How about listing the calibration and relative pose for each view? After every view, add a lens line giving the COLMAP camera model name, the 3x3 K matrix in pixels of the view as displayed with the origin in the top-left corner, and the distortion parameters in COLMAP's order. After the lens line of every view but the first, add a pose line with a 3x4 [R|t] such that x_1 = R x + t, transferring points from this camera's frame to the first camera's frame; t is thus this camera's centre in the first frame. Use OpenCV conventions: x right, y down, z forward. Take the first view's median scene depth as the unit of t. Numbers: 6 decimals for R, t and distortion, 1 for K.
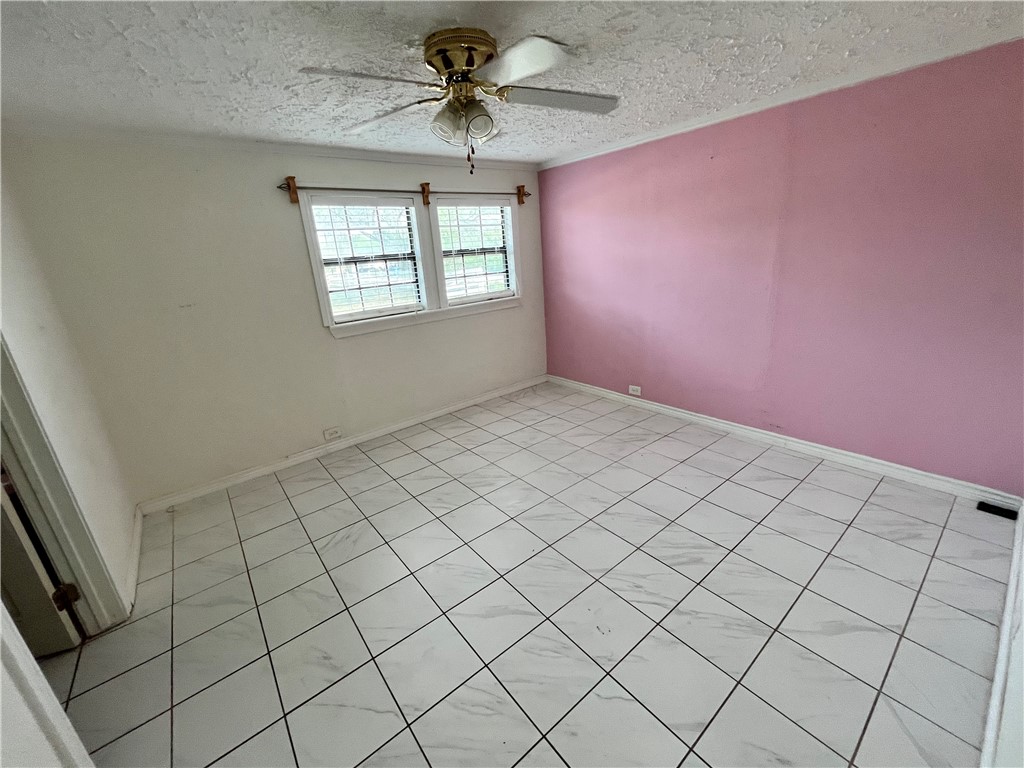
lens RADIAL K [[414.9, 0, 510.8], [0, 414.9, 383.4], [0, 0, 1]] dist [-0.002379, 0.000289]
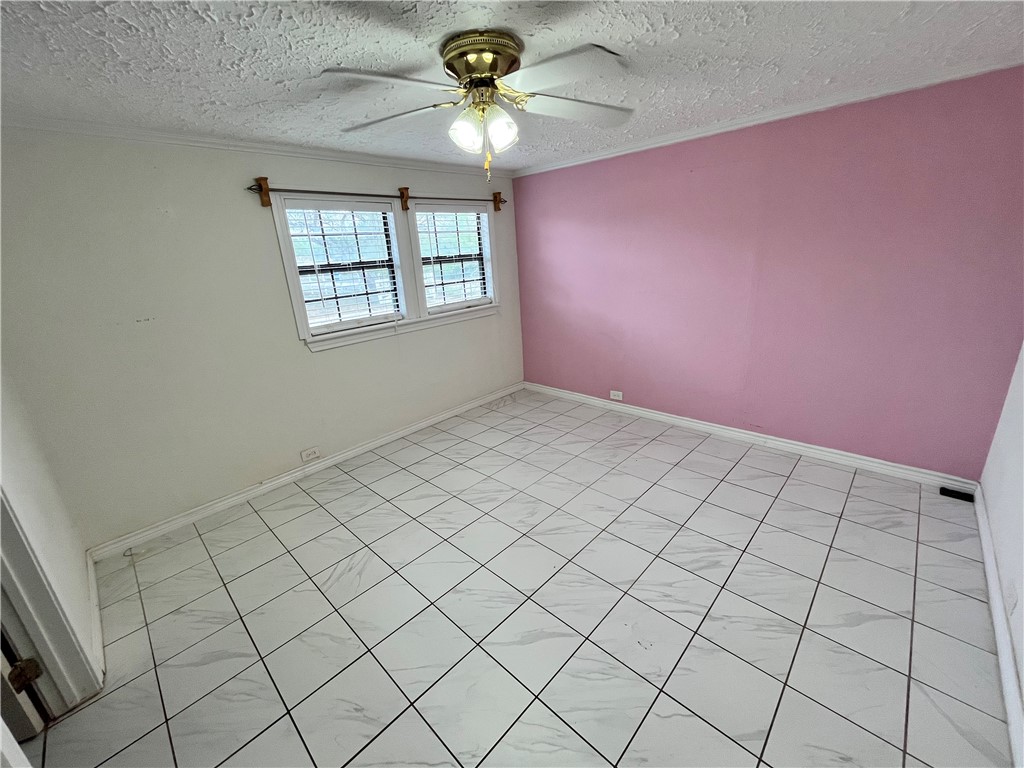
lens RADIAL K [[414.9, 0, 510.7], [0, 414.9, 383.3], [0, 0, 1]] dist [-0.002379, 0.000289]
pose [[0.991696, -0.031866, 0.124592, -0.119089], [0.032990, 0.999431, -0.006972, -0.020506], [-0.124299, 0.011024, 0.992184, 0.029258]]
